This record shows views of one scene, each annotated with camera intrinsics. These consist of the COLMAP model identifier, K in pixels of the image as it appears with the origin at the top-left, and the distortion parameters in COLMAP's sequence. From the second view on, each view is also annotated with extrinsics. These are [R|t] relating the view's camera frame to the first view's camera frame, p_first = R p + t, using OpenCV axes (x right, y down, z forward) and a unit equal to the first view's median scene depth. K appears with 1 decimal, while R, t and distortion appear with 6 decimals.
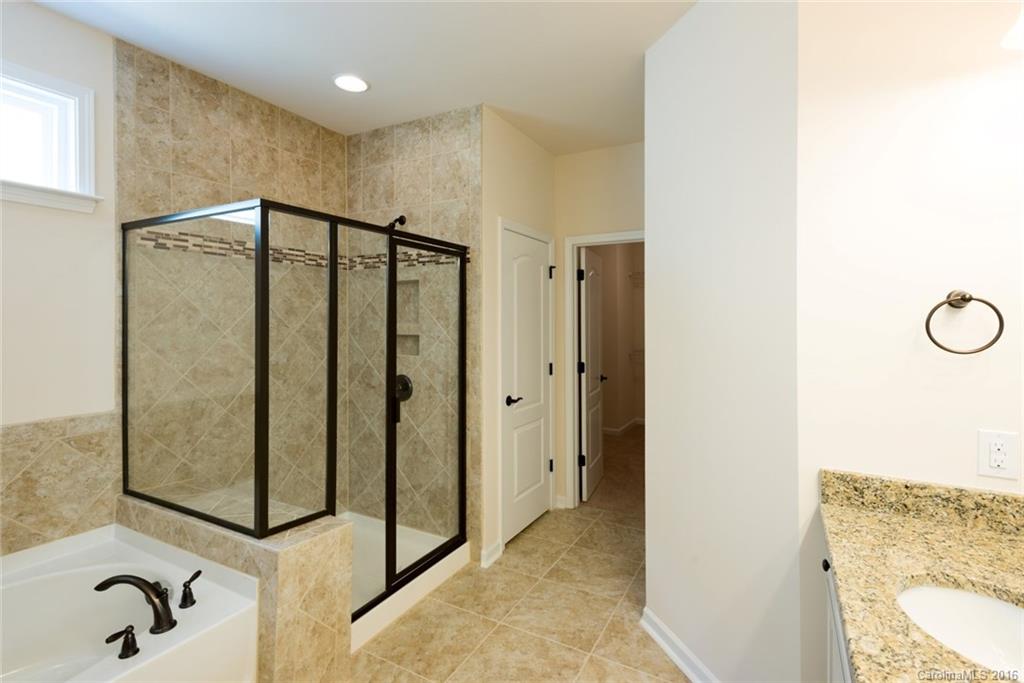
lens RADIAL K [[486.5, 0, 519.5], [0, 486.5, 326.3], [0, 0, 1]] dist [0.016092, -0.003044]
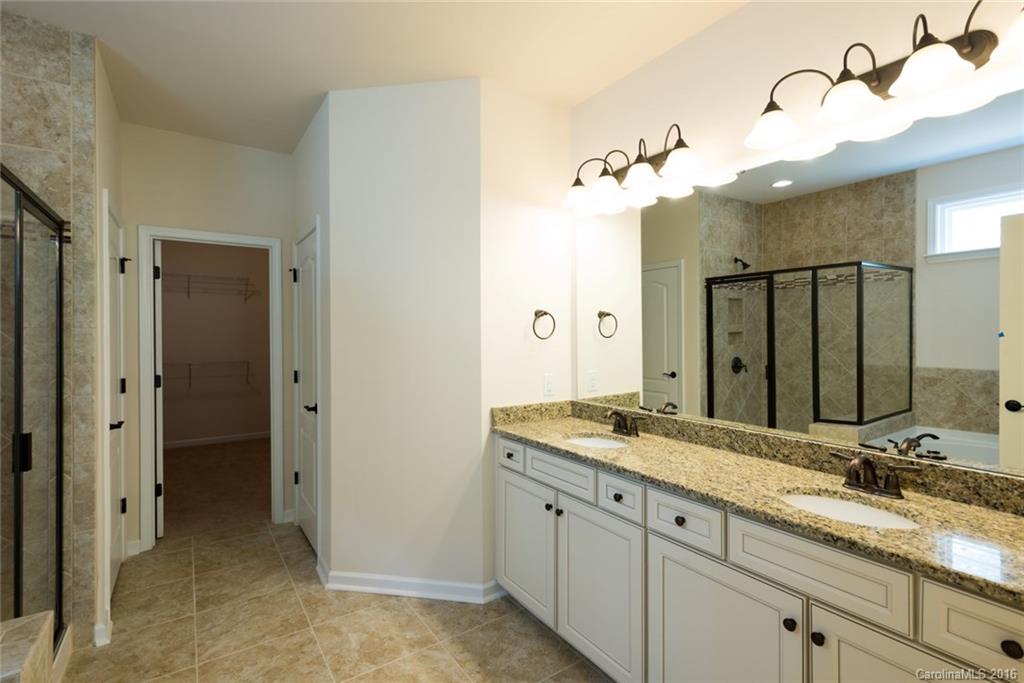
lens RADIAL K [[486.5, 0, 512.1], [0, 486.5, 343.8], [0, 0, 1]] dist [0.016092, -0.003044]
pose [[0.449325, -0.022988, 0.893073, -0.471301], [0.014083, 0.999727, 0.018648, 0.015412], [-0.893257, 0.004198, 0.449526, 0.077243]]
